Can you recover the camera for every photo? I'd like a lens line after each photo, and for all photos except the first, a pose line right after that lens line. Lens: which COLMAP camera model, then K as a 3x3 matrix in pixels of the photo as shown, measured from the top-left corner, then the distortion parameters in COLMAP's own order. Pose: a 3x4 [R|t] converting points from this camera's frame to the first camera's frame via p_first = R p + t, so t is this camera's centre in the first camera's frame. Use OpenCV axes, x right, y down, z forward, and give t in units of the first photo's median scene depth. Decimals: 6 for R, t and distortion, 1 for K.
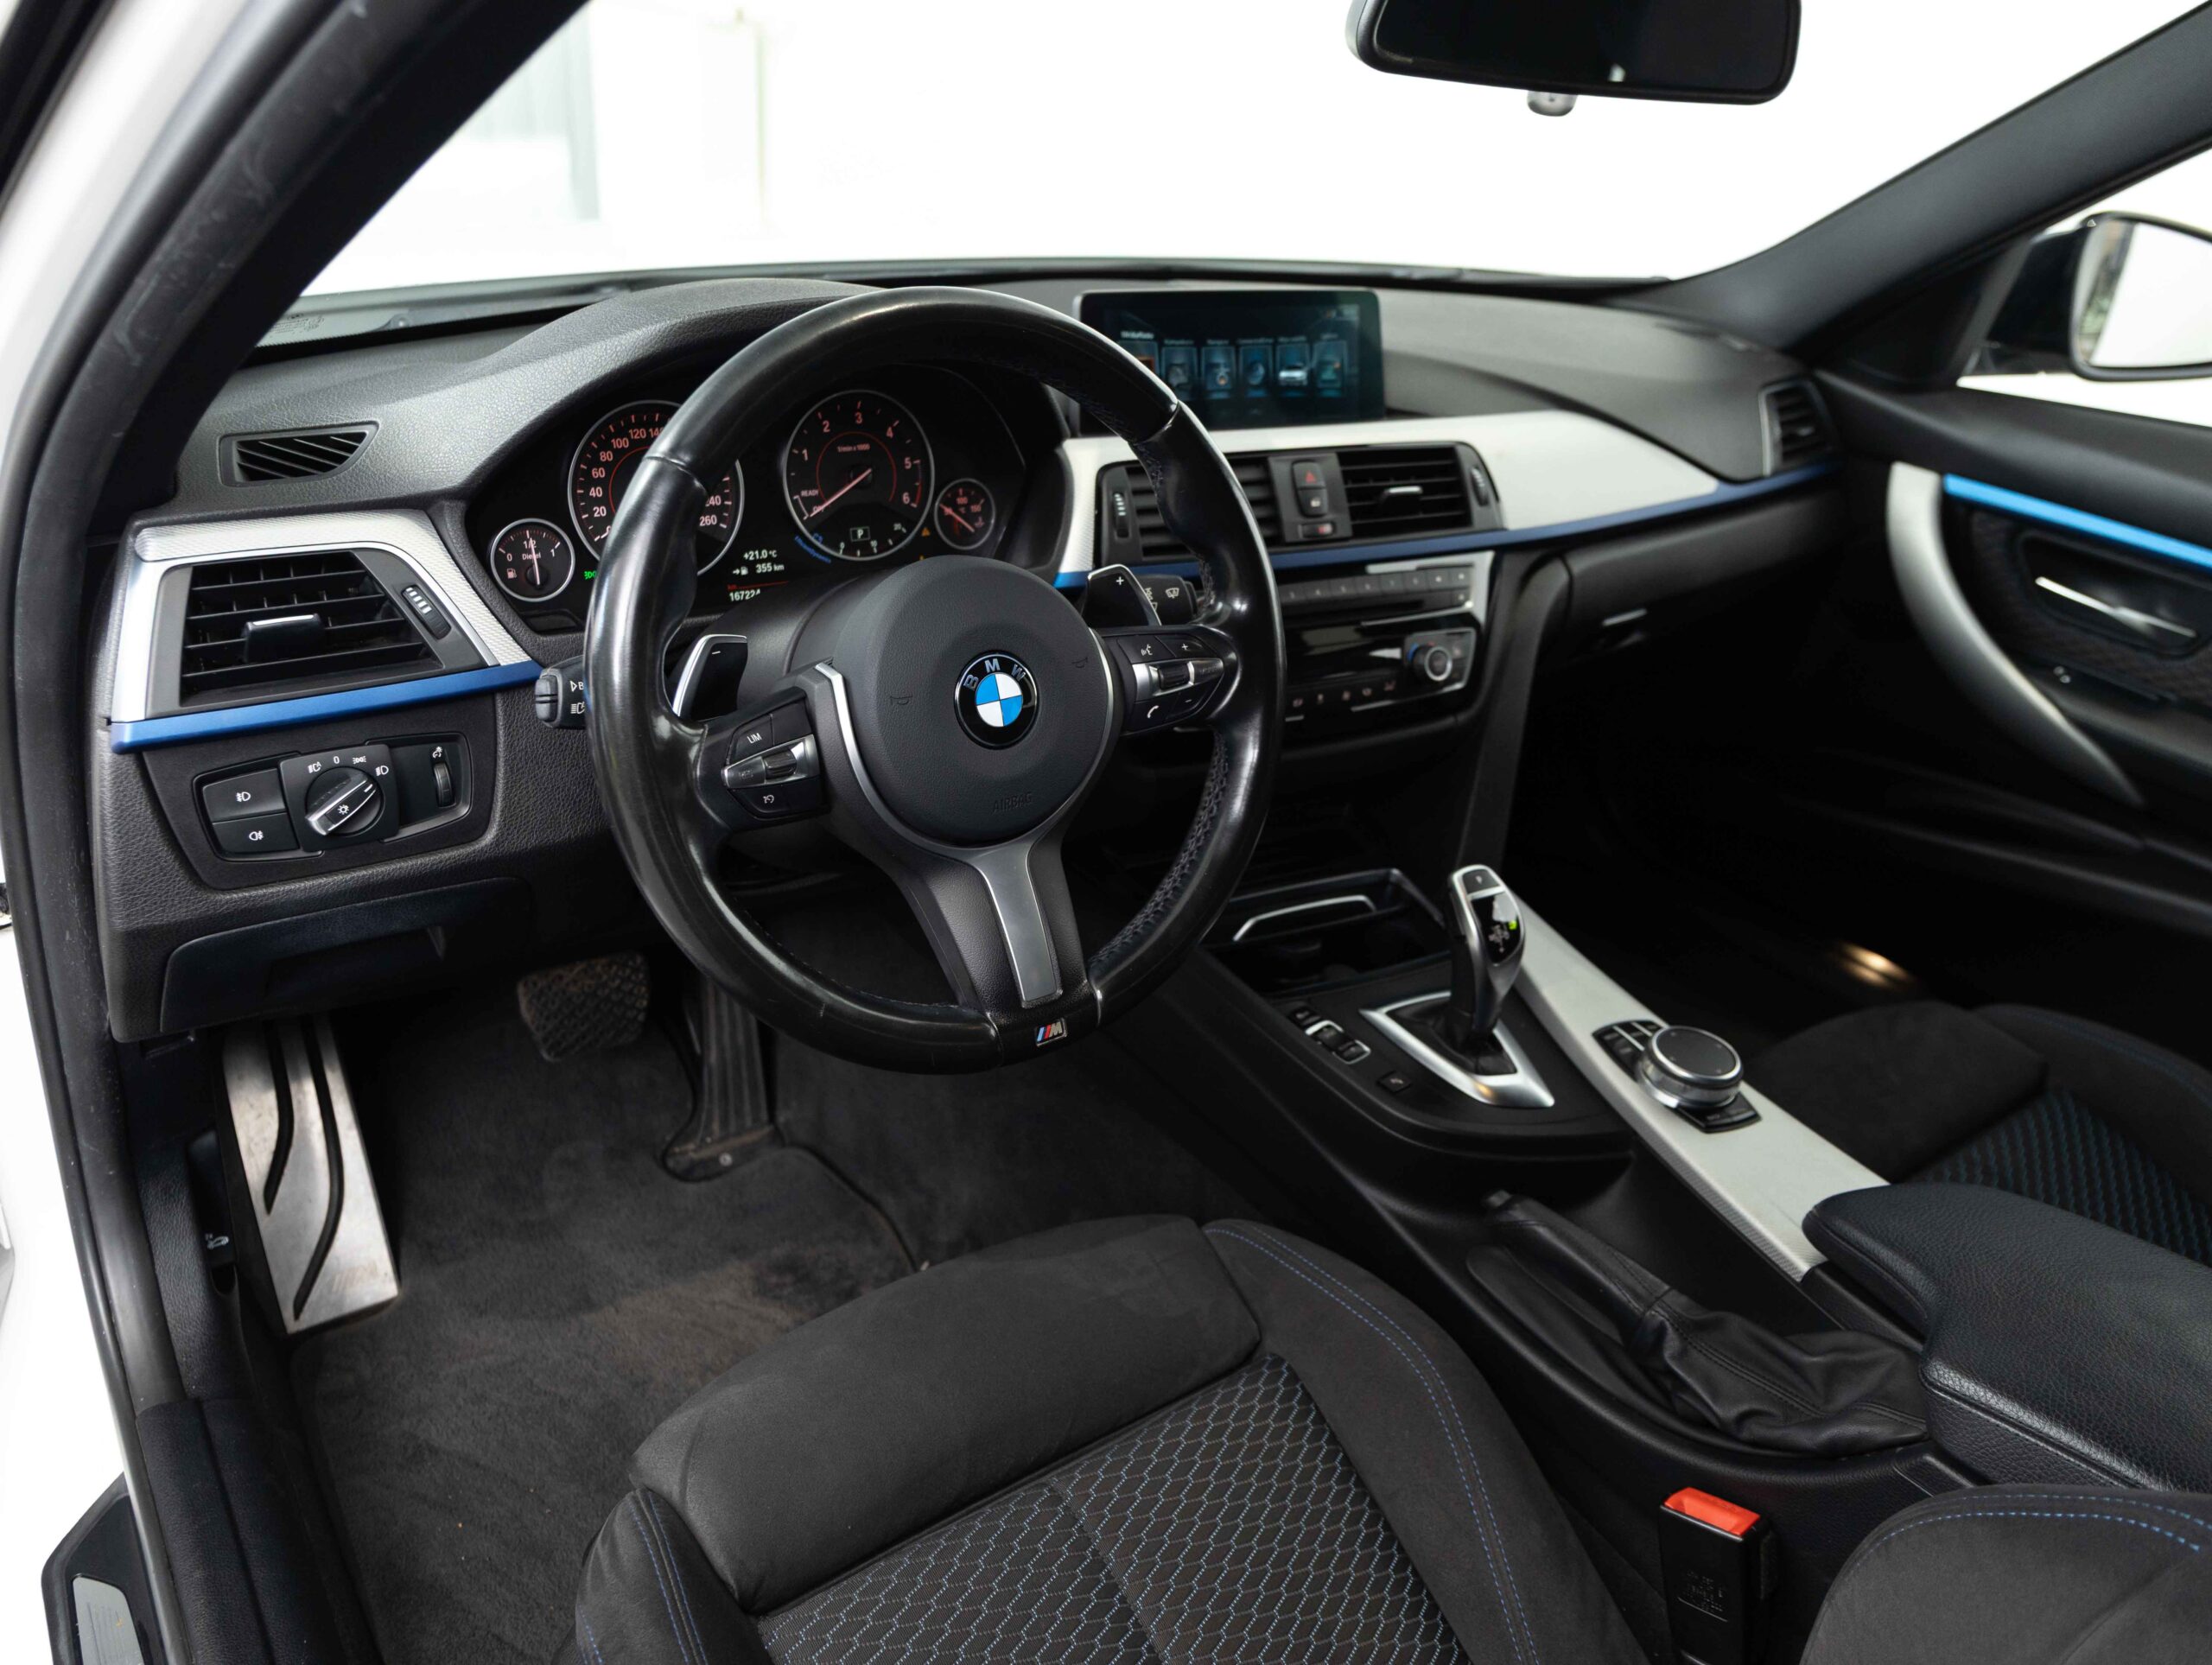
lens RADIAL K [[1606.2, 0, 1106.0], [0, 1606.2, 832.5], [0, 0, 1]] dist [0.005756, 0.001724]
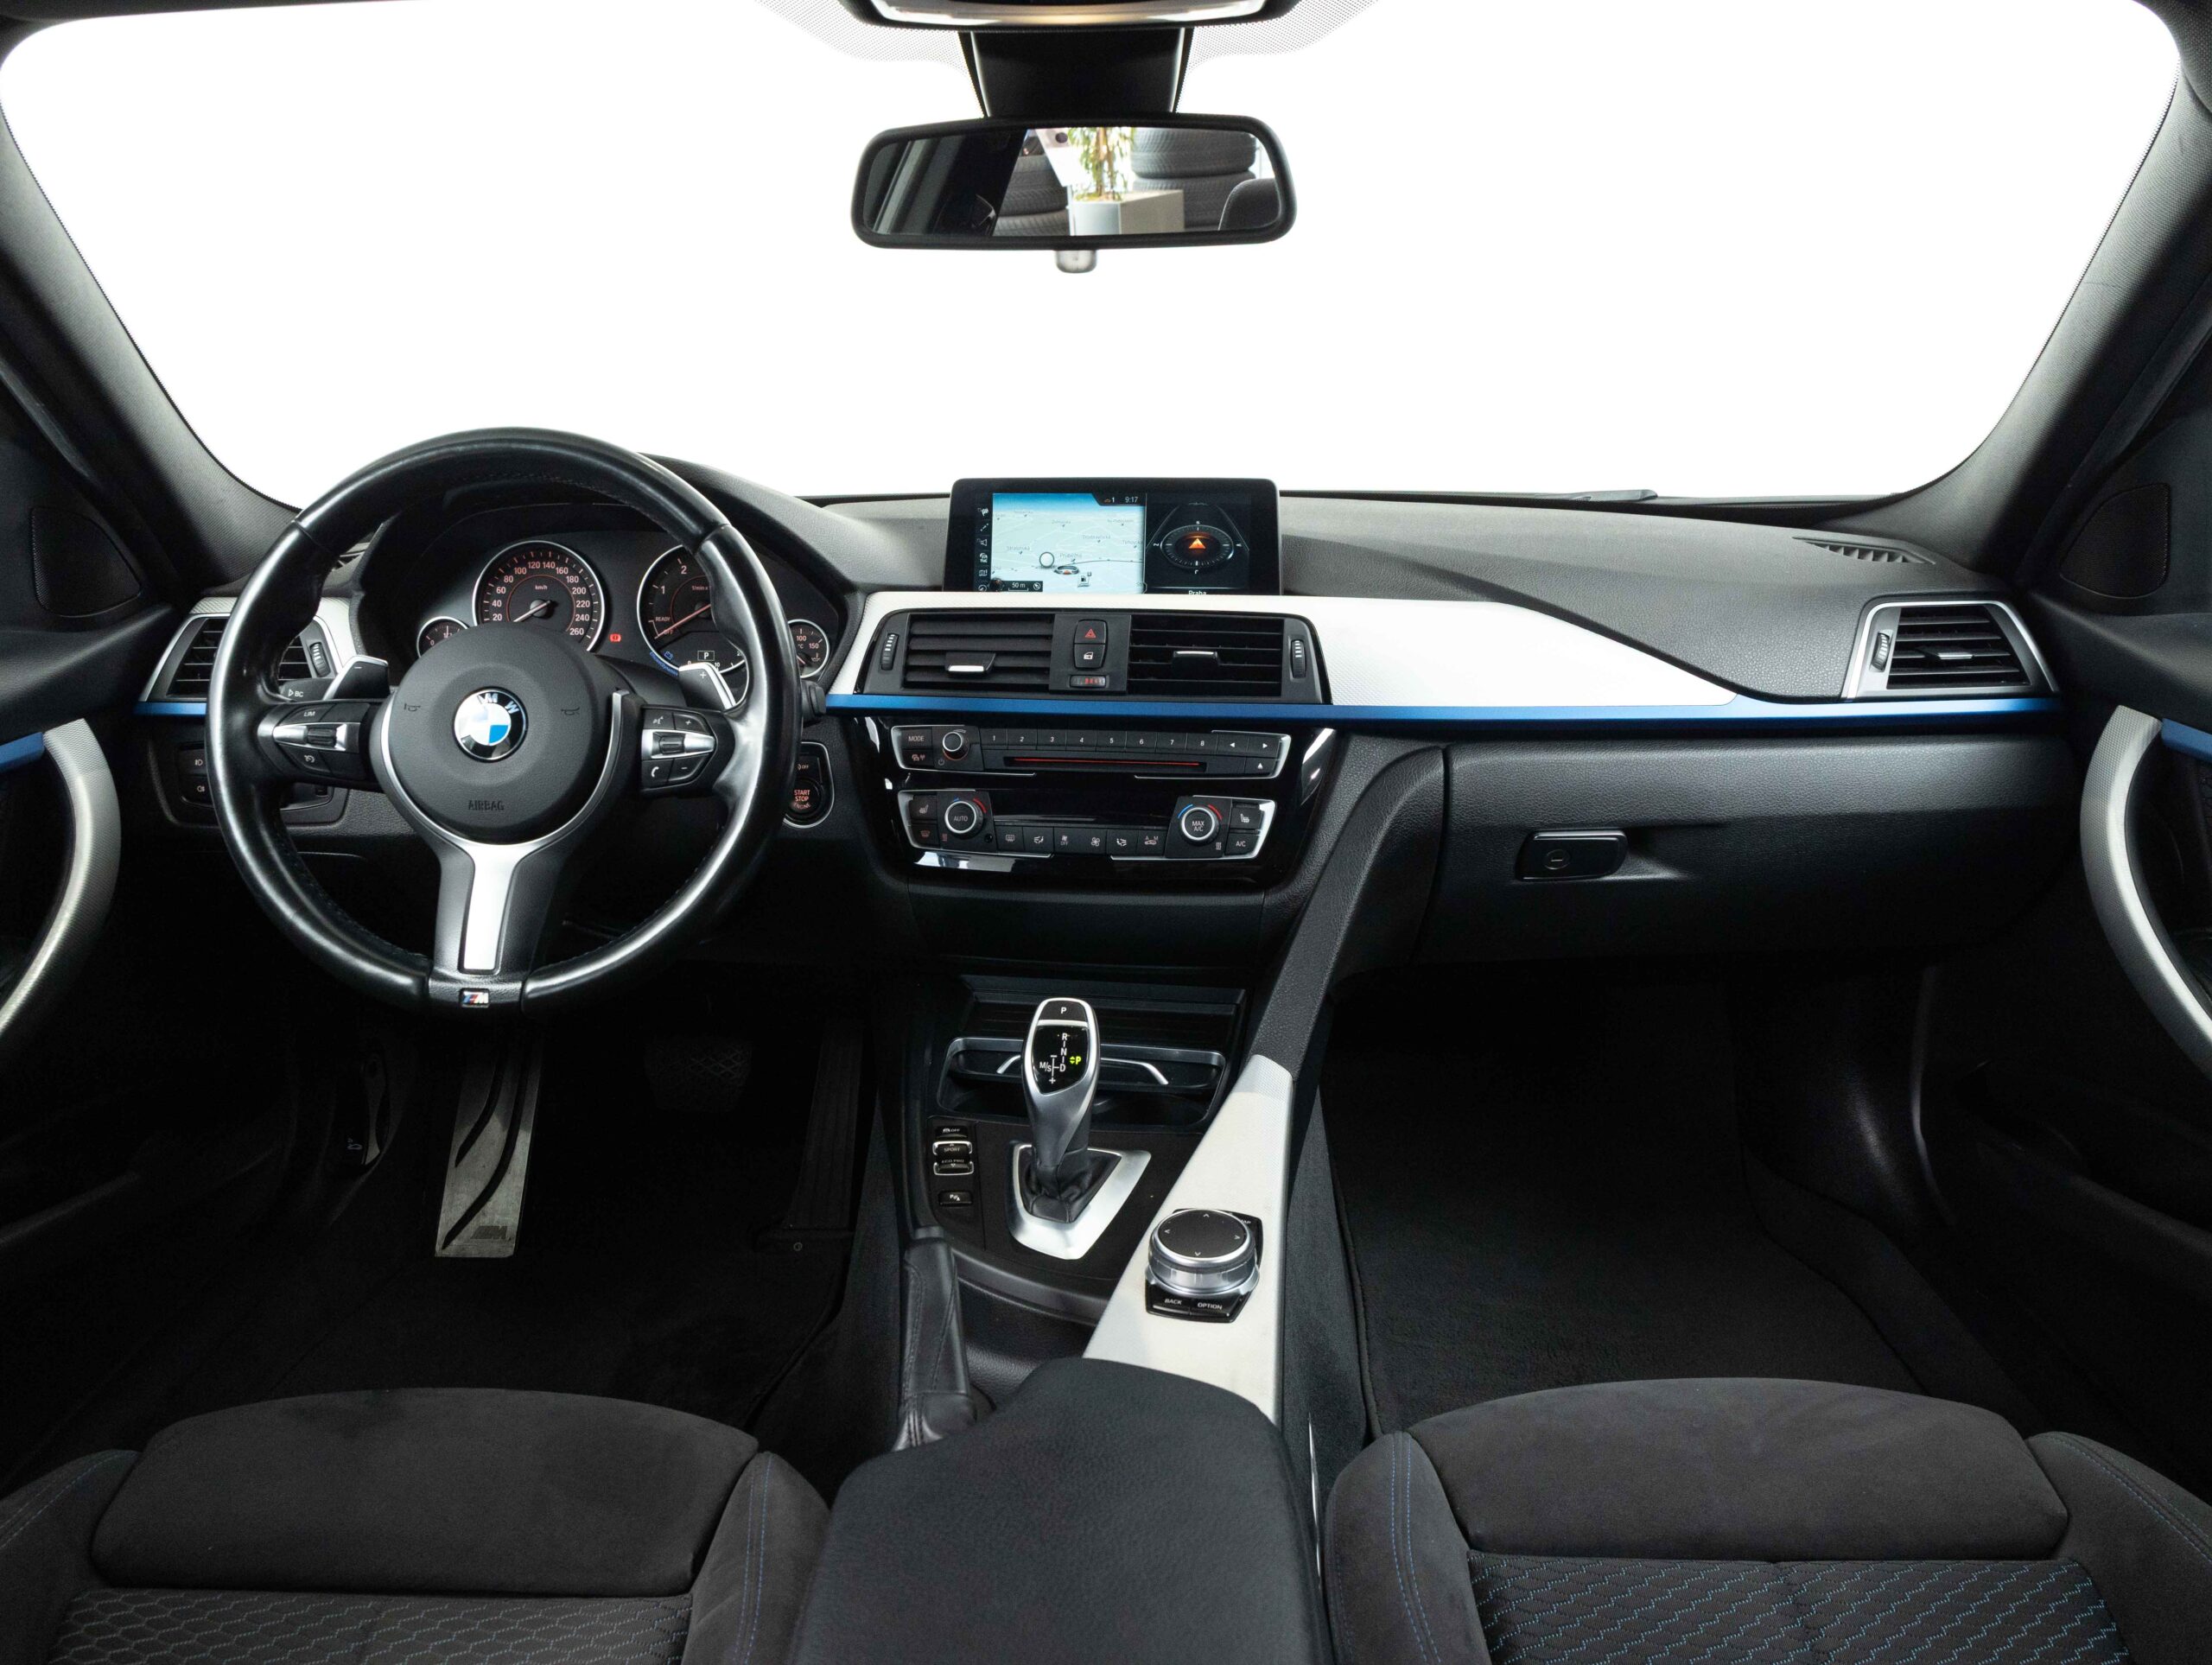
lens RADIAL K [[1625.1, 0, 1091.5], [0, 1625.1, 828.1], [0, 0, 1]] dist [-0.008820, -0.001730]
pose [[0.793889, 0.083604, -0.602288, 0.838017], [-0.215780, 0.964773, -0.150504, 0.067663], [0.568488, 0.249445, 0.783963, 0.207733]]
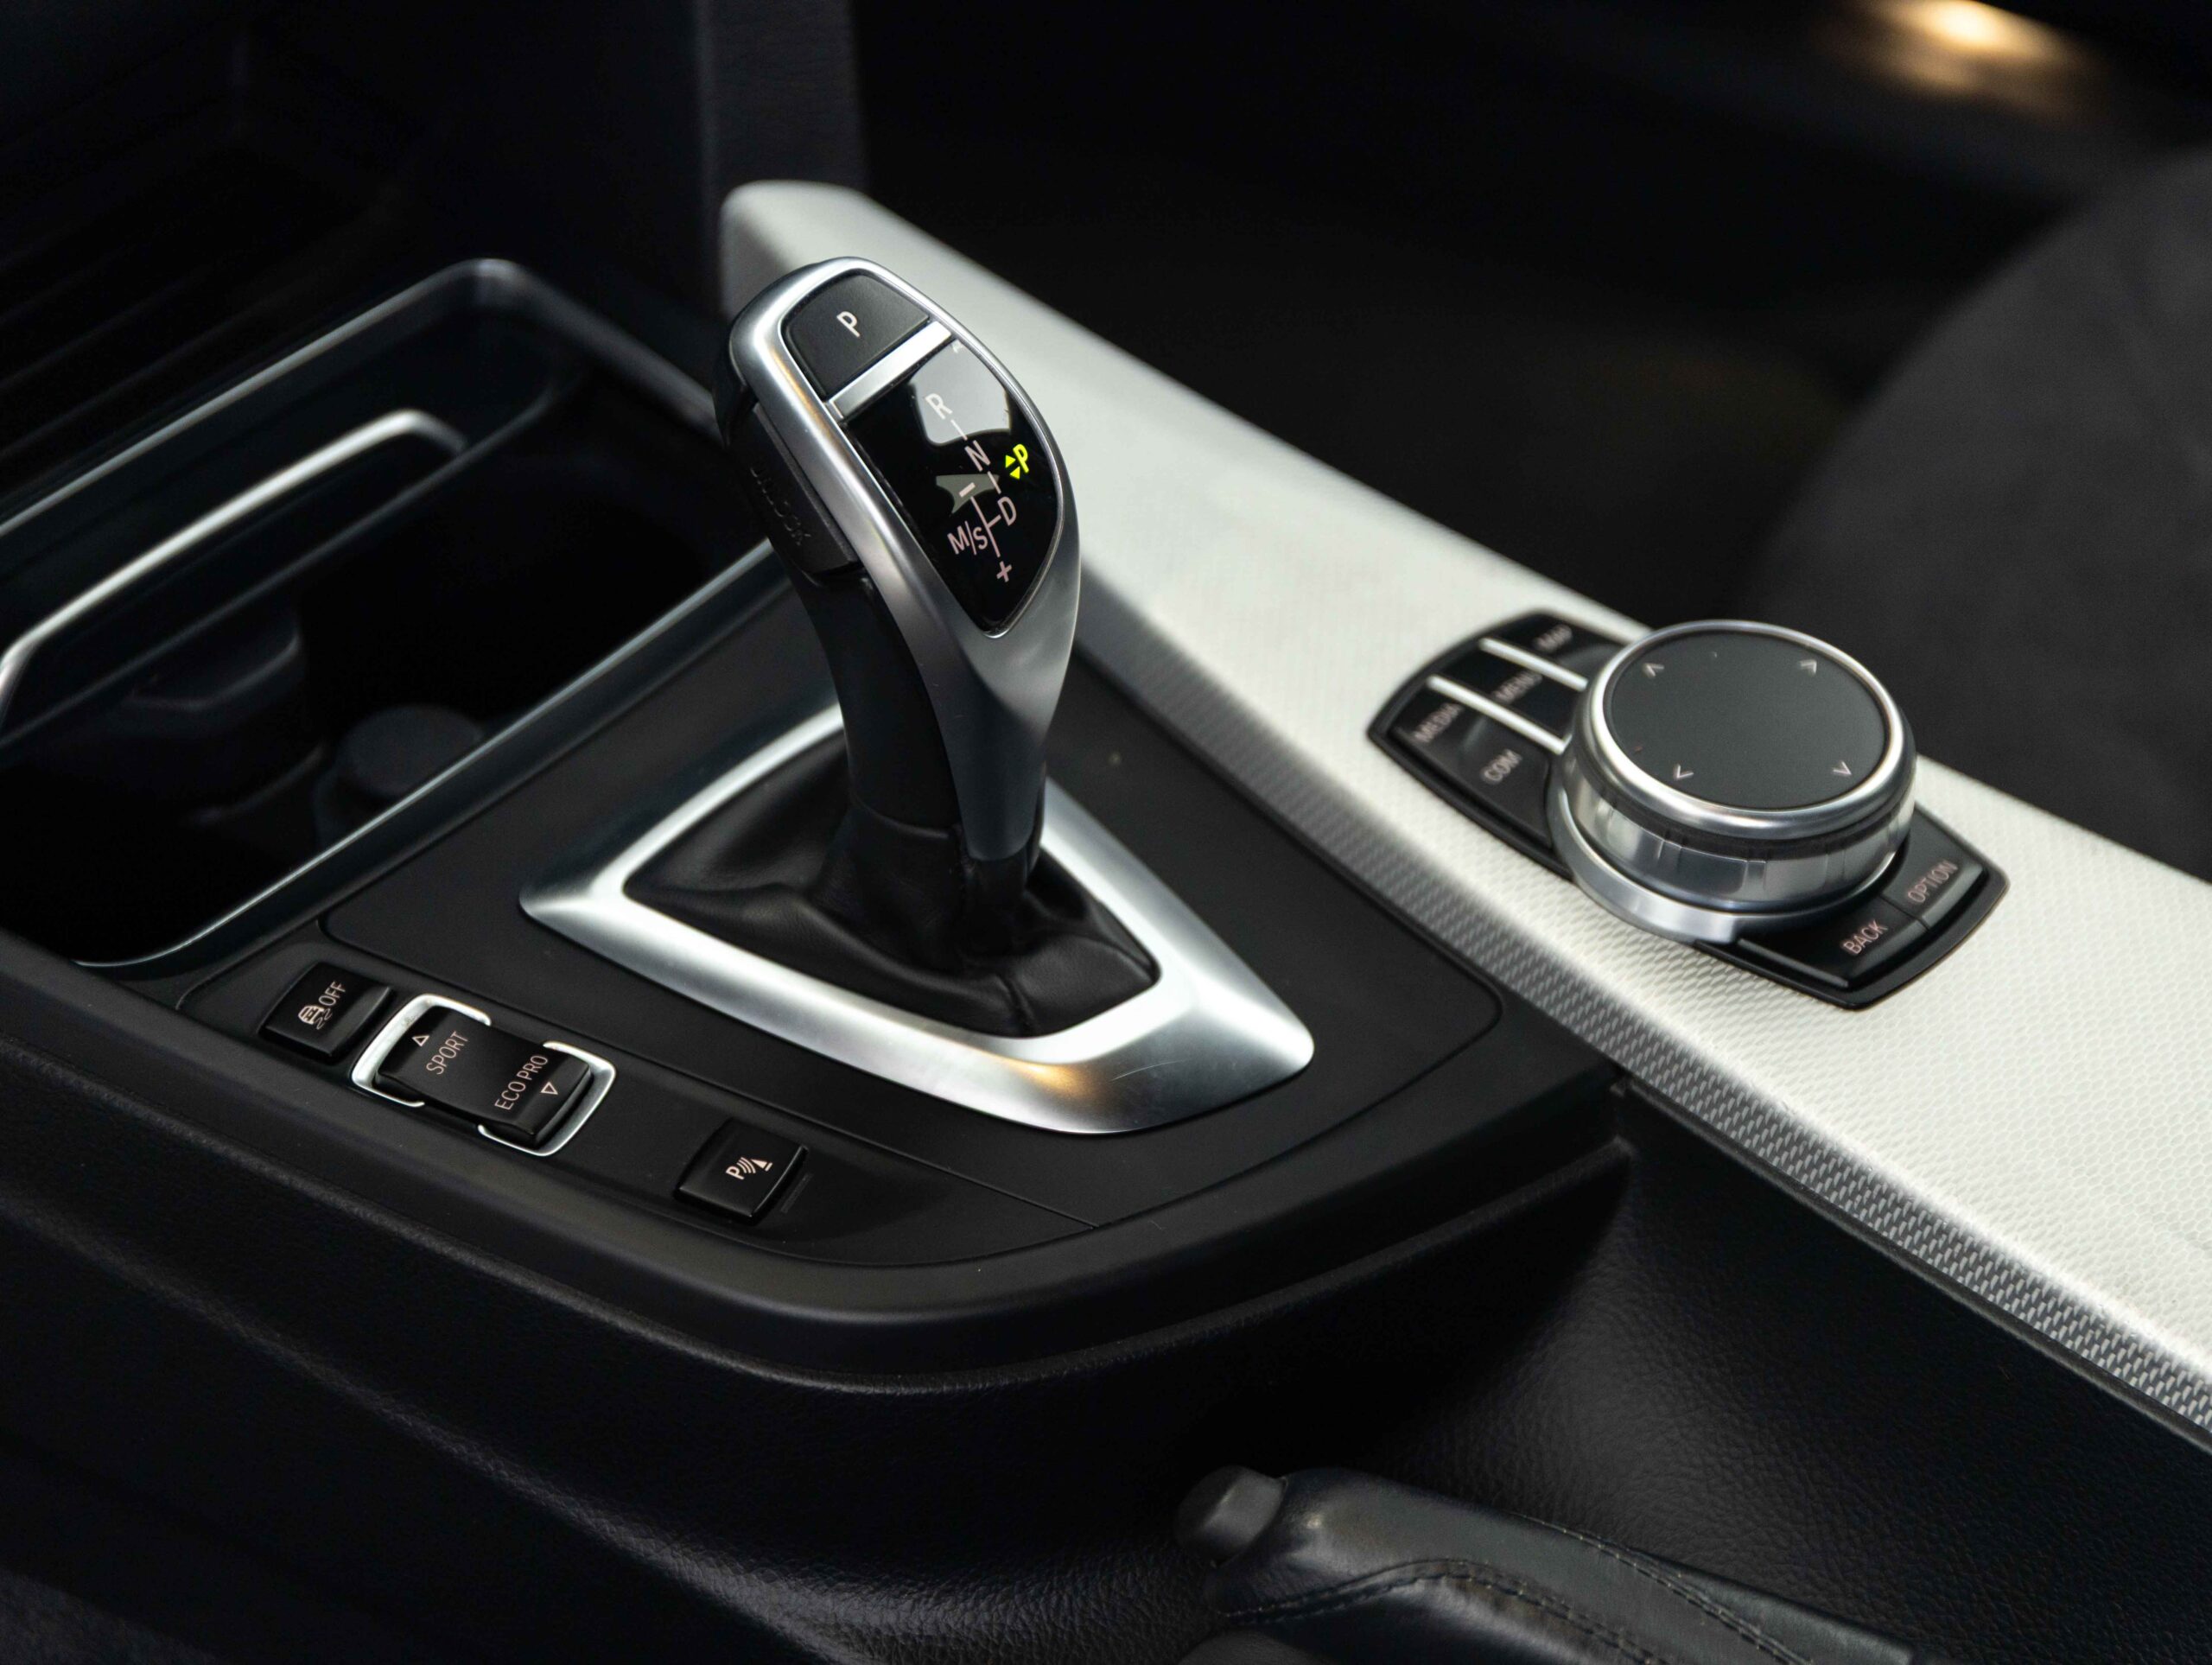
lens RADIAL K [[4621.0, 0, 1106.0], [0, 4621.0, 832.5], [0, 0, 1]] dist [-0.029978, -0.546528]
pose [[0.916657, -0.299329, 0.264843, 0.054511], [0.235614, 0.939968, 0.246873, -0.065325], [-0.322841, -0.163897, 0.932154, 0.303441]]
